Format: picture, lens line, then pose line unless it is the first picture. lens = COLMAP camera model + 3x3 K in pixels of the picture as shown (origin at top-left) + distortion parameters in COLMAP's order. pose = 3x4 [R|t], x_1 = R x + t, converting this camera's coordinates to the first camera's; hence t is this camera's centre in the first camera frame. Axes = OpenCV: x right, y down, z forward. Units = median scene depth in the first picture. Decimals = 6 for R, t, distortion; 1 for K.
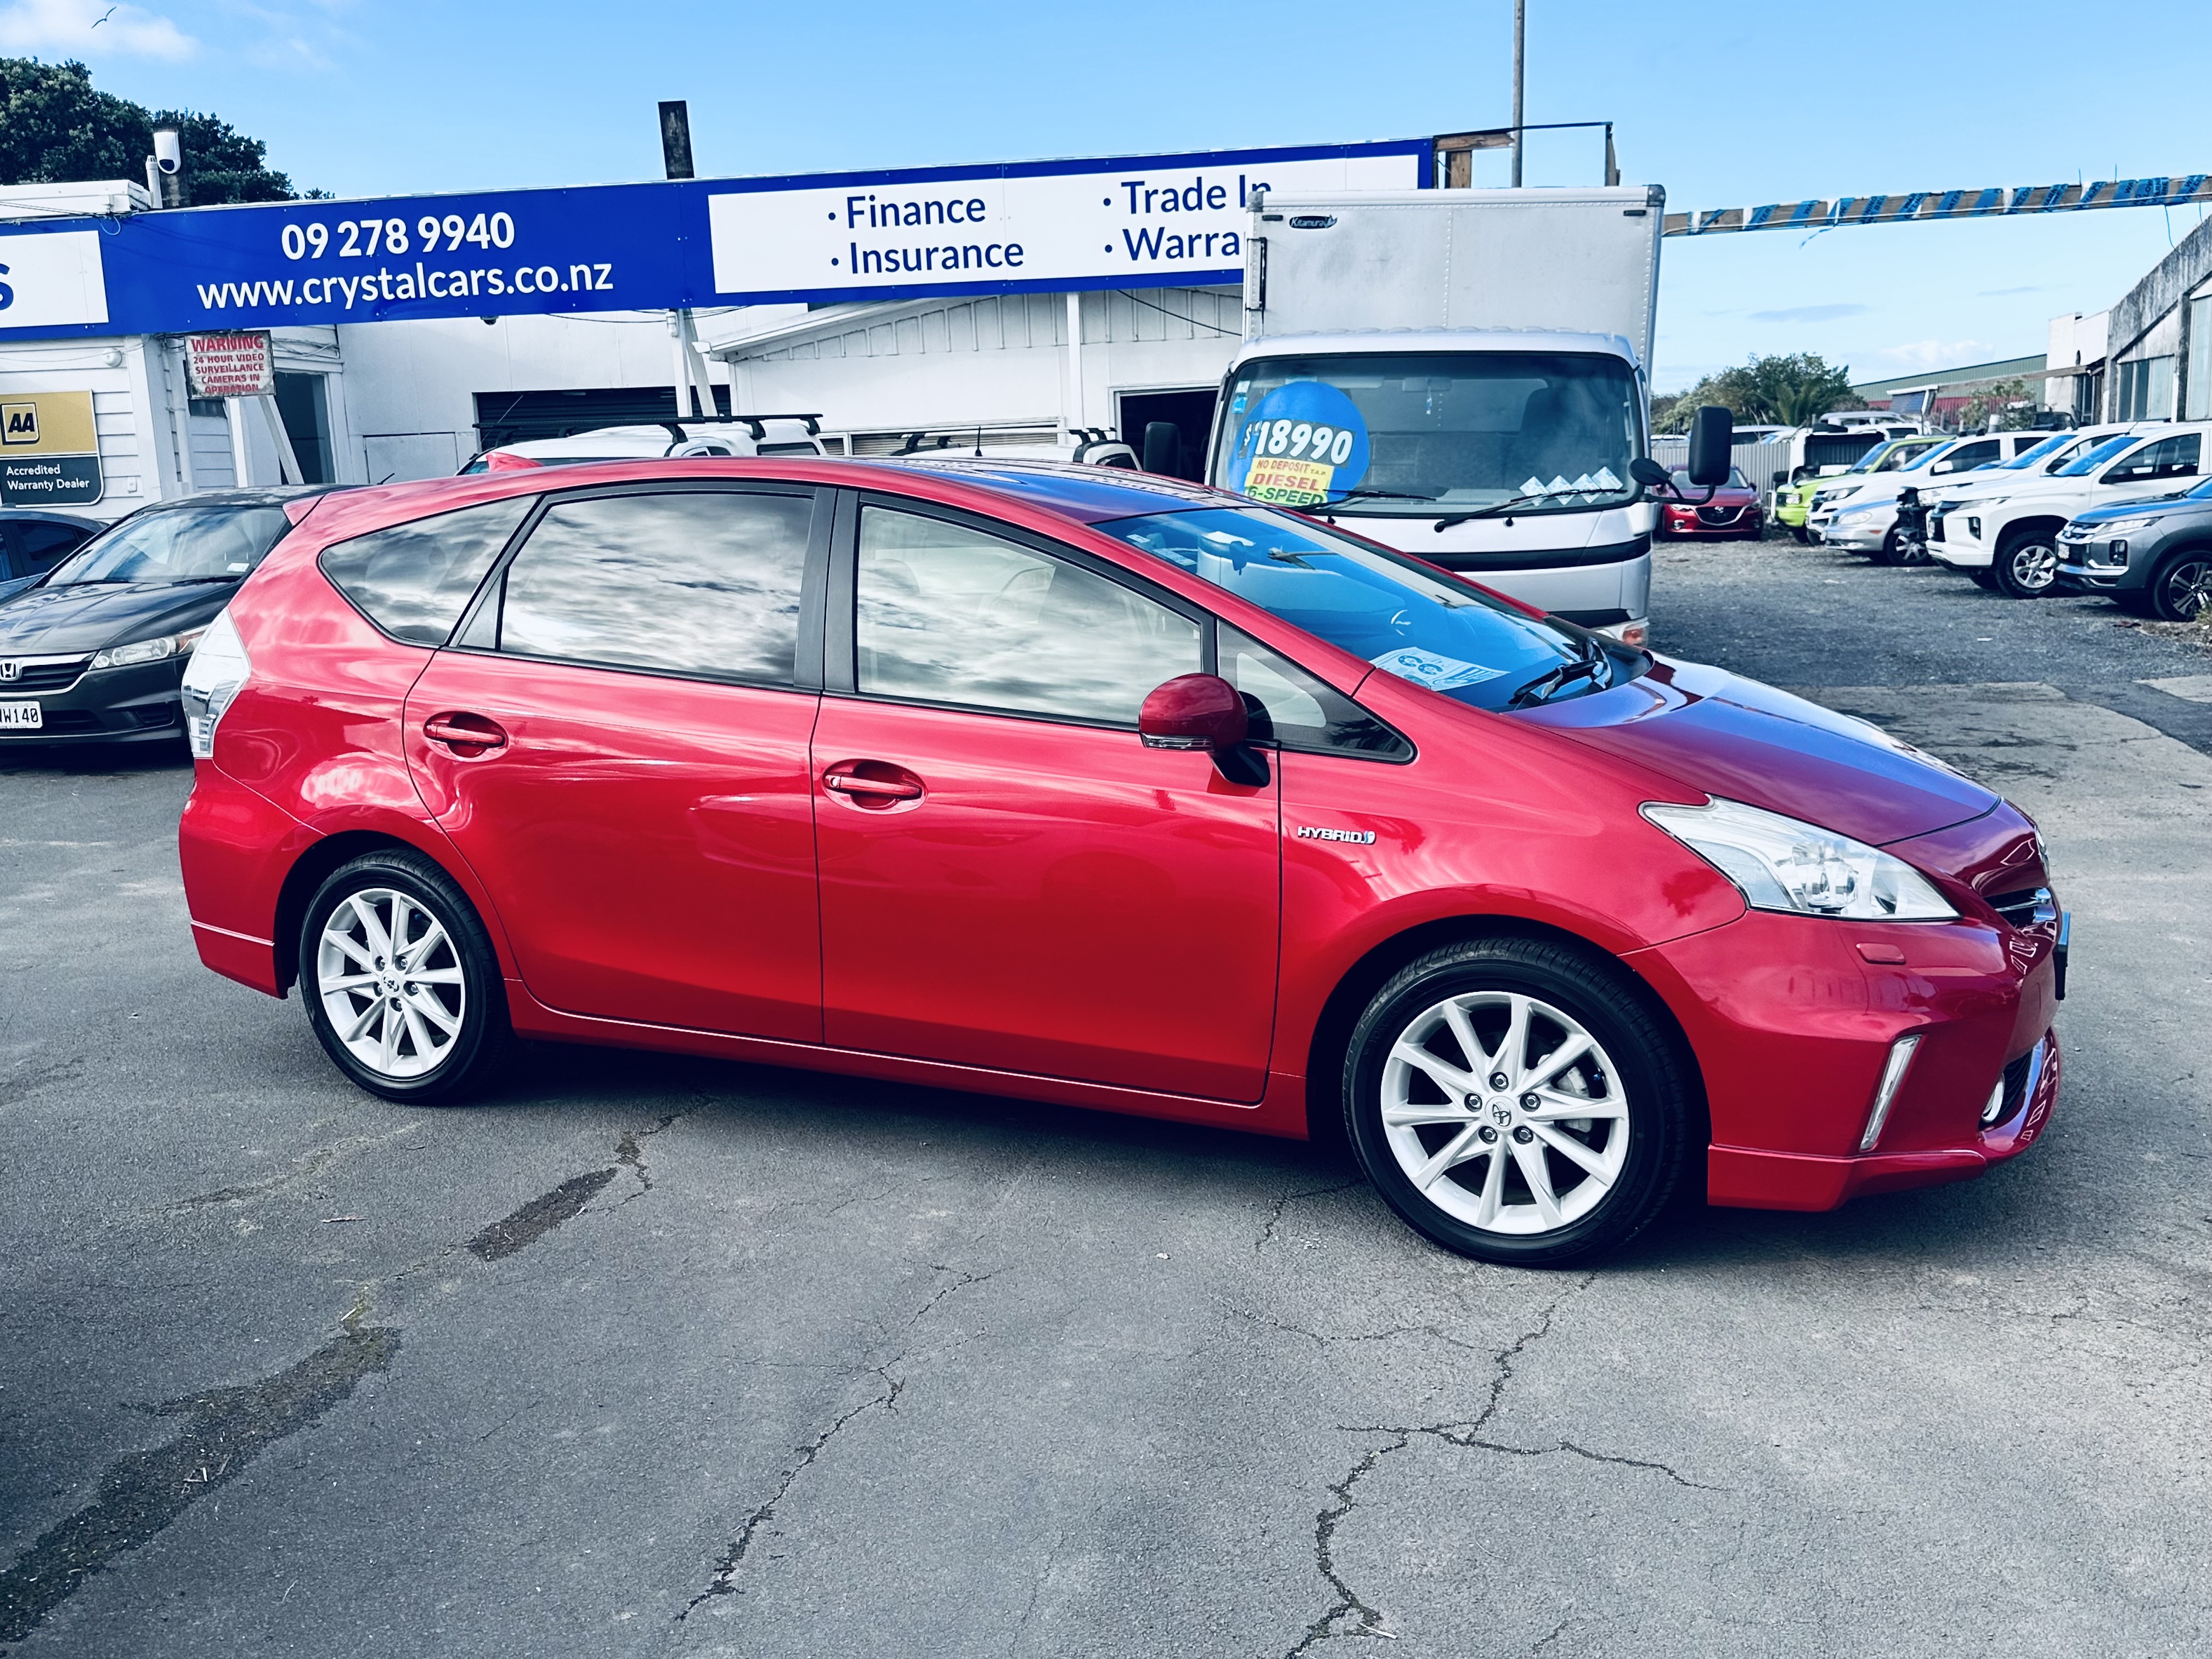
lens RADIAL K [[2004.0, 0, 1120.3], [0, 2004.0, 870.0], [0, 0, 1]] dist [0.167009, -0.312303]
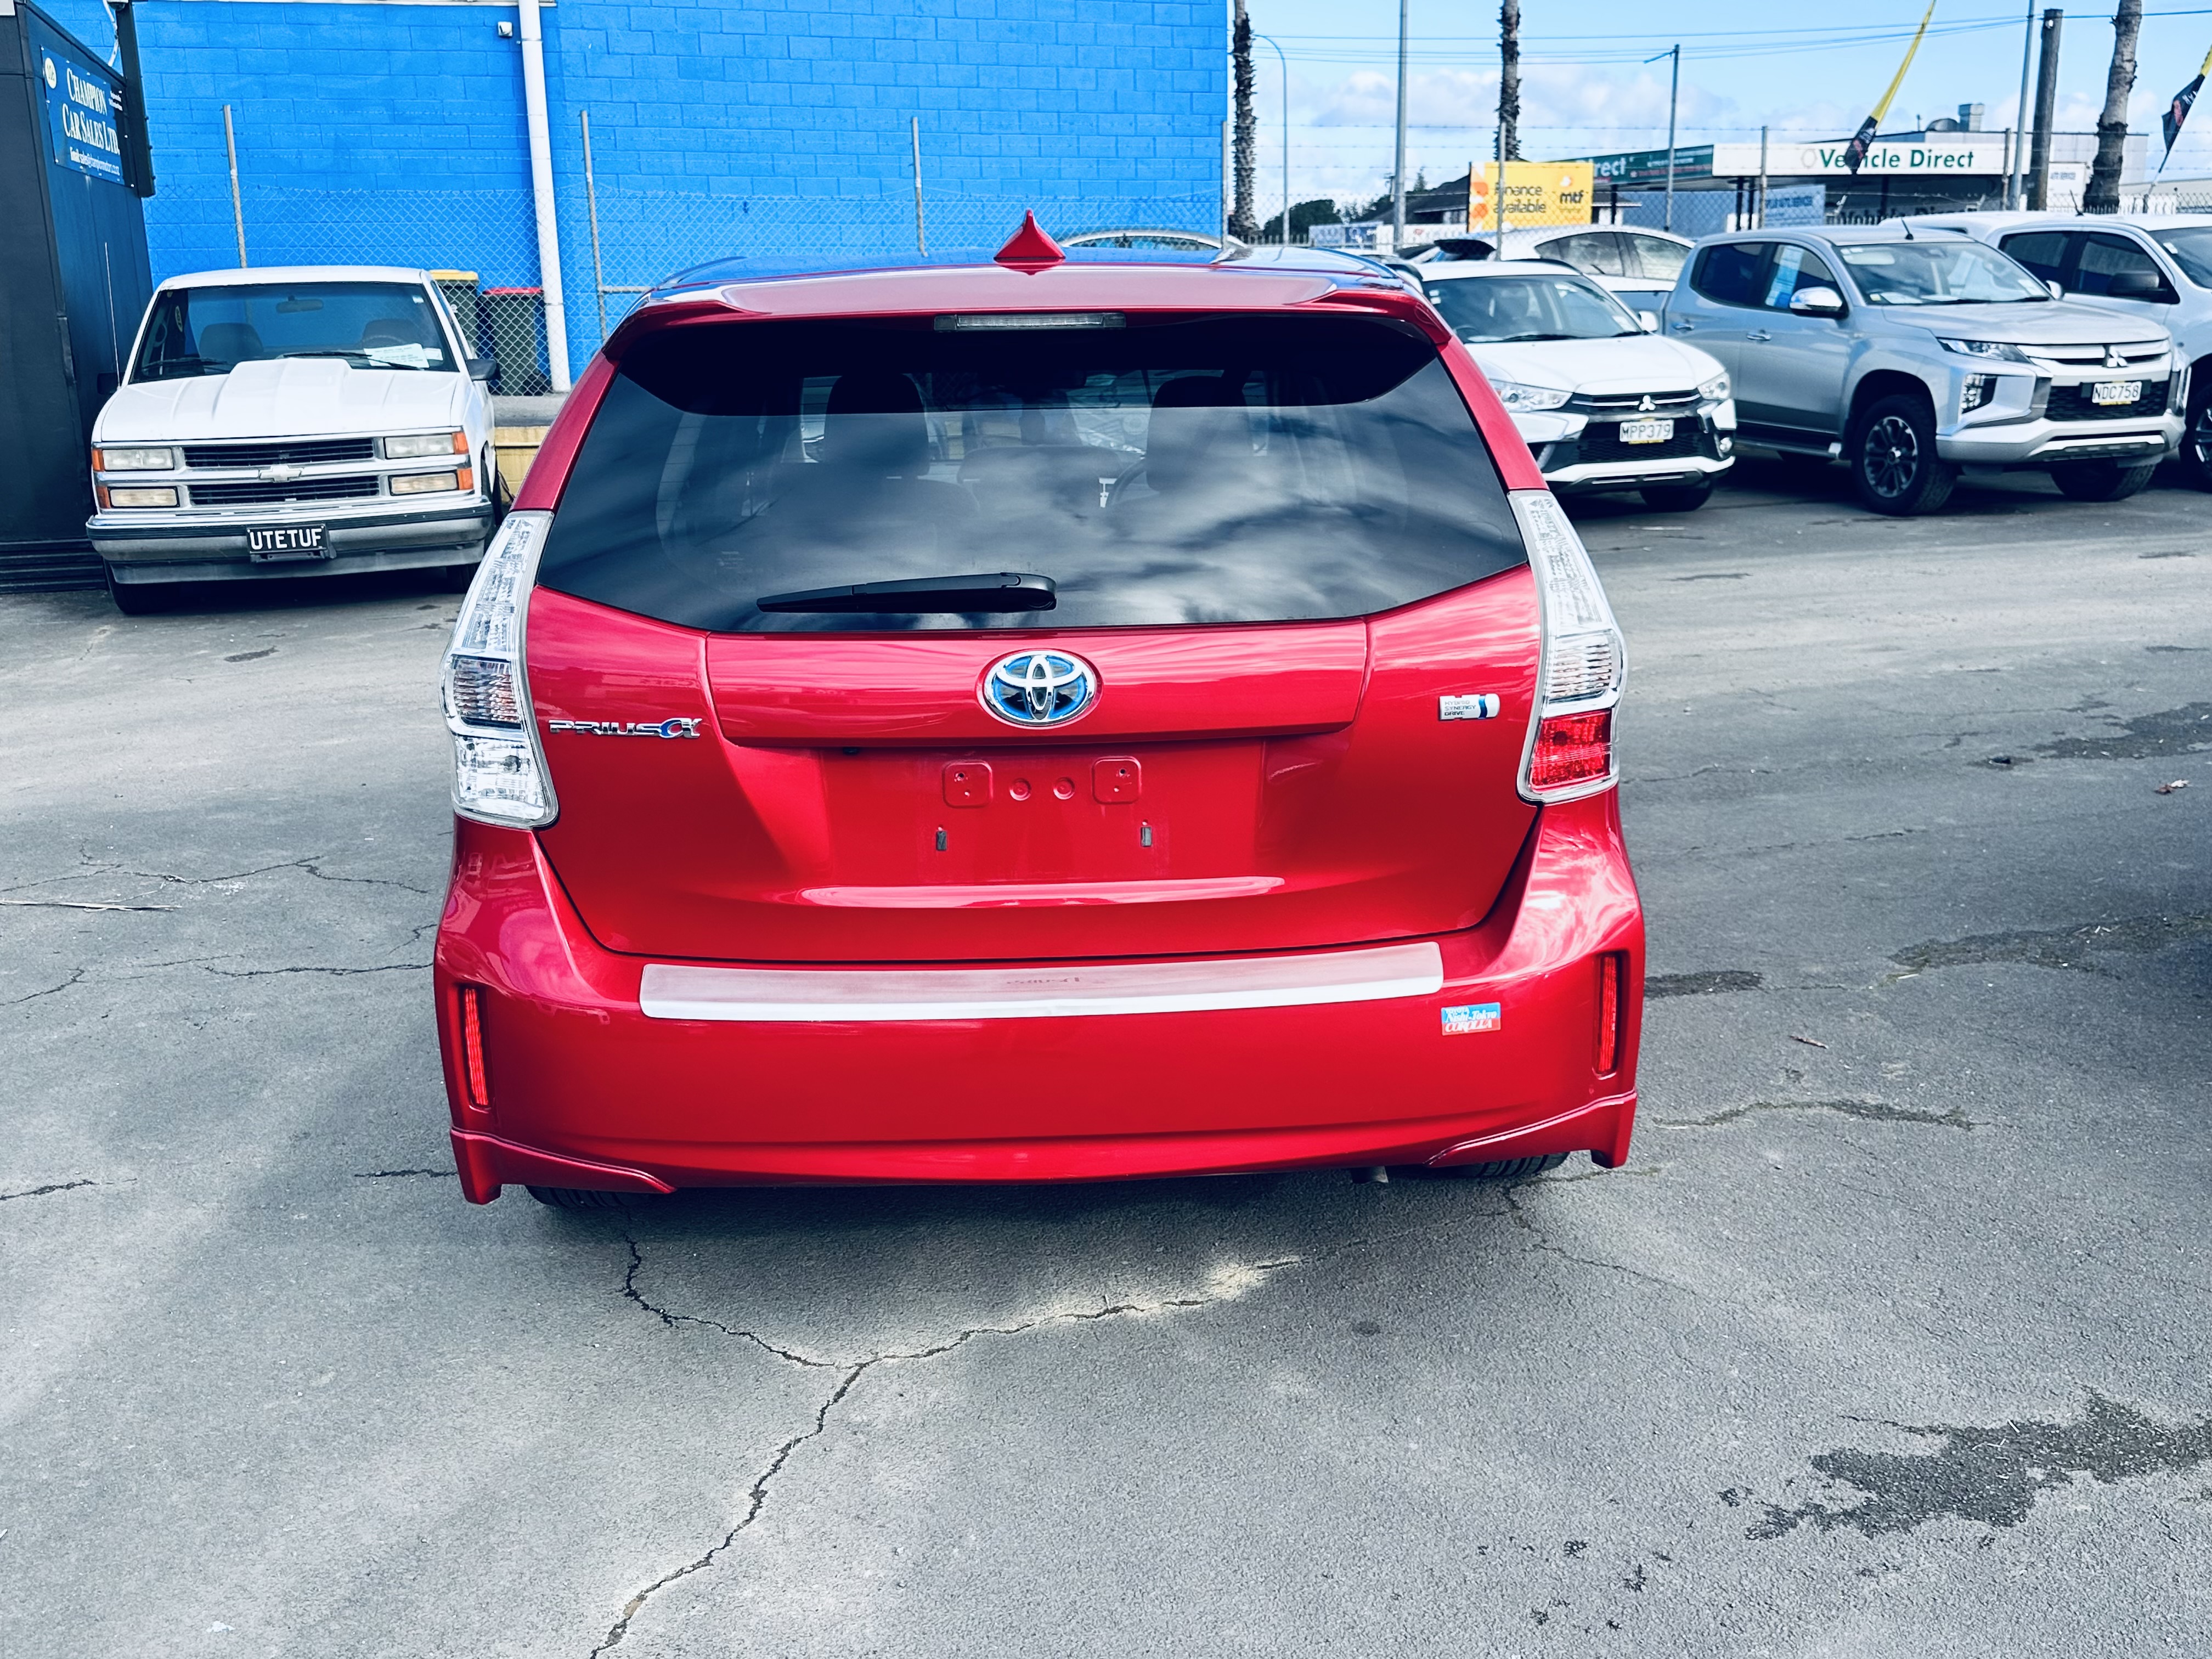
lens RADIAL K [[2014.9, 0, 1108.6], [0, 2014.9, 824.2], [0, 0, 1]] dist [0.070363, -0.099766]
pose [[-0.458762, -0.186301, 0.868809, -0.310269], [0.197675, 0.931872, 0.304203, -0.083545], [-0.866292, 0.311298, -0.390680, 0.484968]]
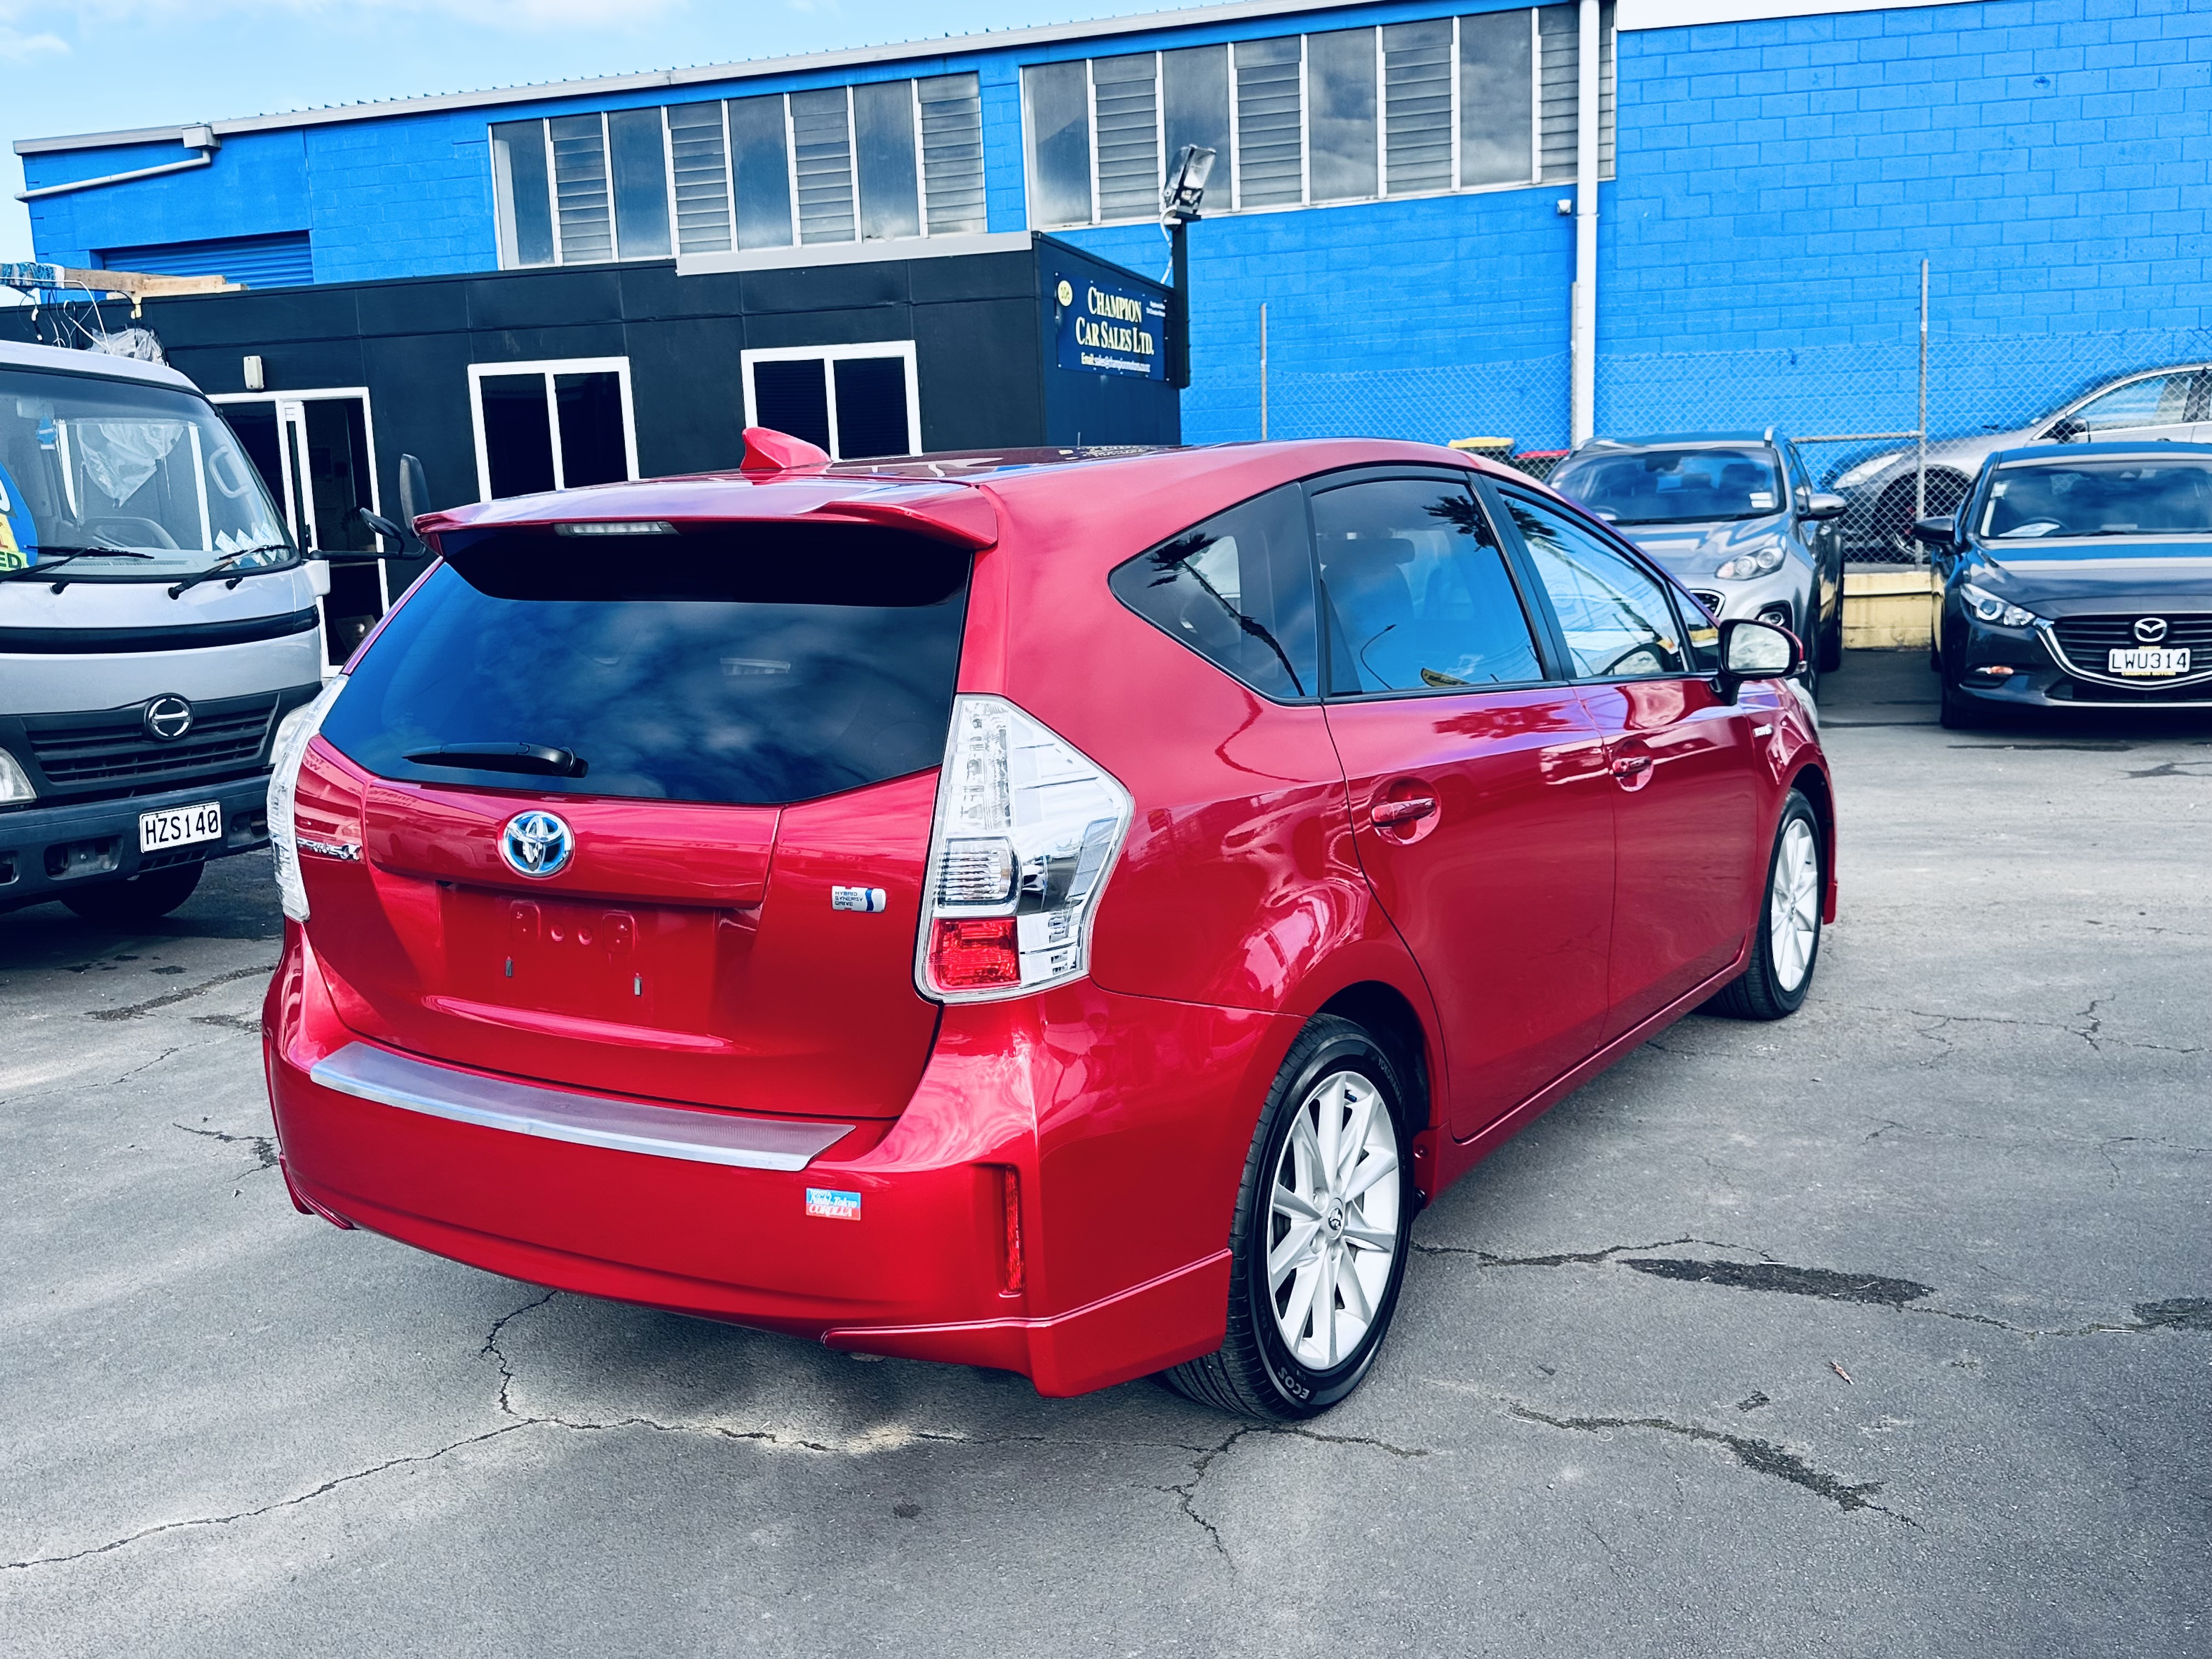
lens RADIAL K [[2011.3, 0, 1101.3], [0, 2011.3, 844.9], [0, 0, 1]] dist [0.139776, -0.293648]
pose [[0.126332, -0.147373, 0.980980, -0.344481], [0.220734, 0.968286, 0.117040, -0.053490], [-0.967118, 0.201750, 0.154856, 0.331573]]
